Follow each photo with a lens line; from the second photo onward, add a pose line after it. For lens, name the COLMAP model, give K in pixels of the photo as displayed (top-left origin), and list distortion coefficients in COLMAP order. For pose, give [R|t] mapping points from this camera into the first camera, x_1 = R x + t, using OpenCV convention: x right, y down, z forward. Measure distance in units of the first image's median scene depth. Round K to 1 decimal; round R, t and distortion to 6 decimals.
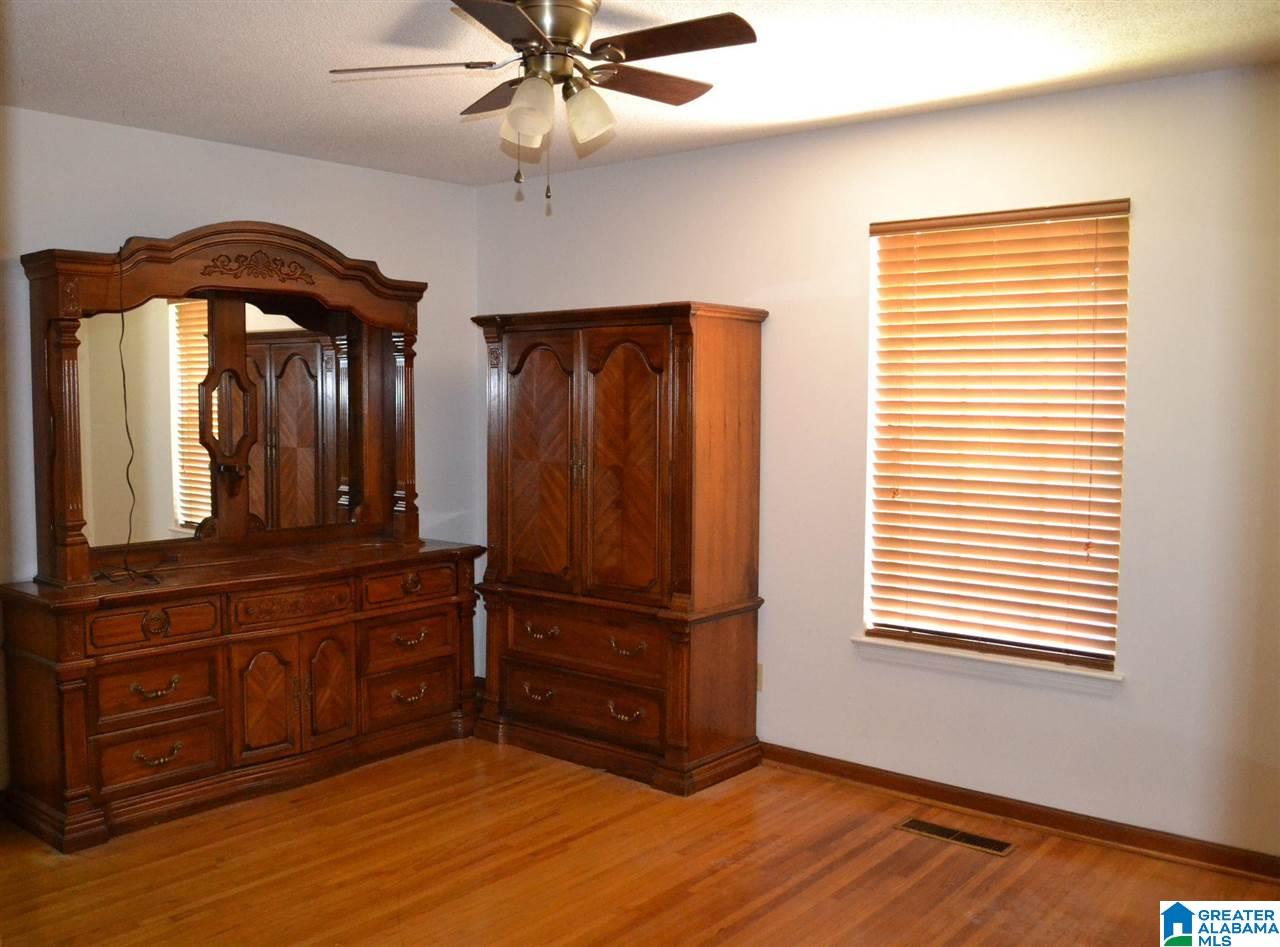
lens RADIAL K [[1163.7, 0, 640.0], [0, 1163.7, 473.5], [0, 0, 1]] dist [-0.057127, 0.005818]
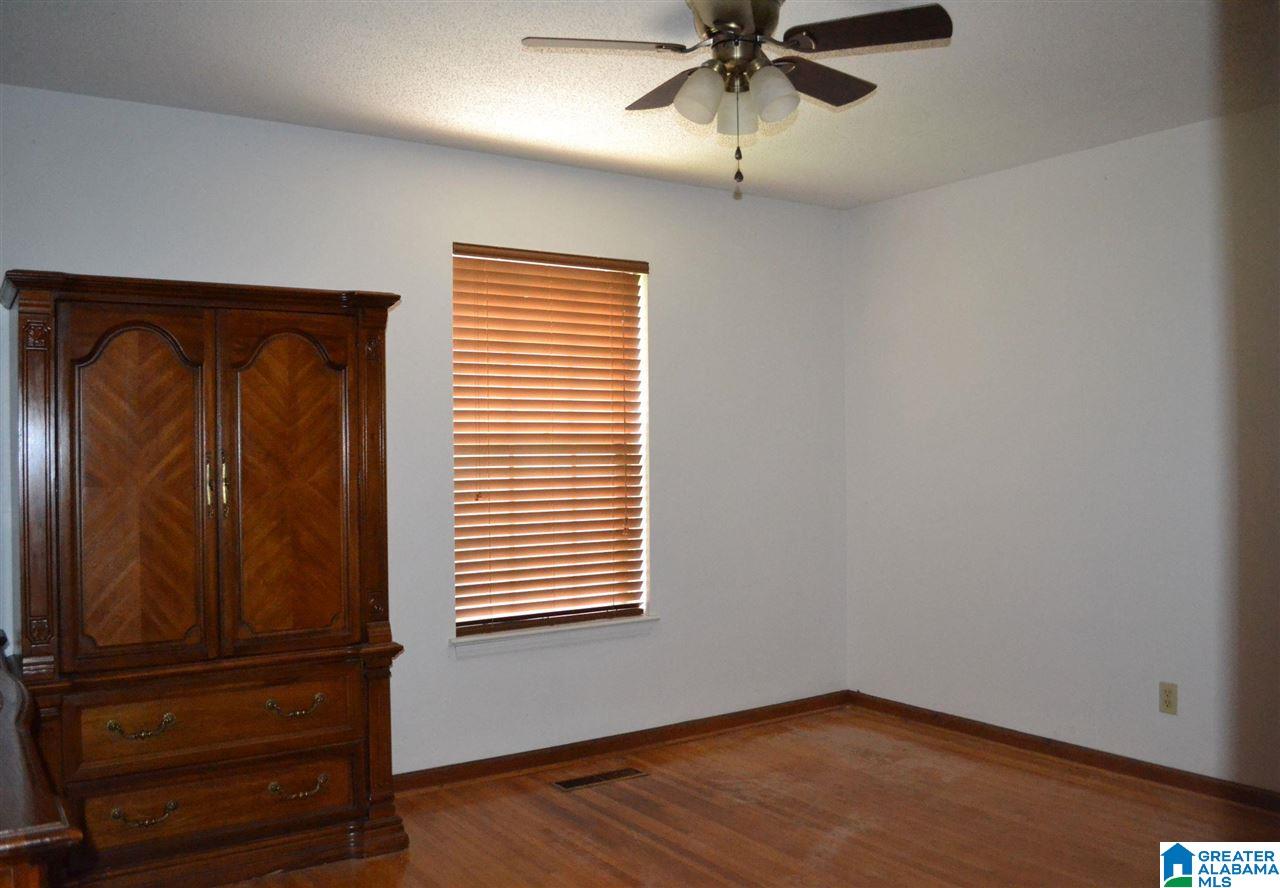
lens RADIAL K [[1060.6, 0, 640.0], [0, 1060.6, 444.0], [0, 0, 1]] dist [-0.064518, -0.002957]
pose [[0.287533, -0.003610, 0.957764, -0.735006], [0.083089, 0.996317, -0.021189, 0.002831], [-0.954160, 0.085672, 0.286774, 0.626026]]
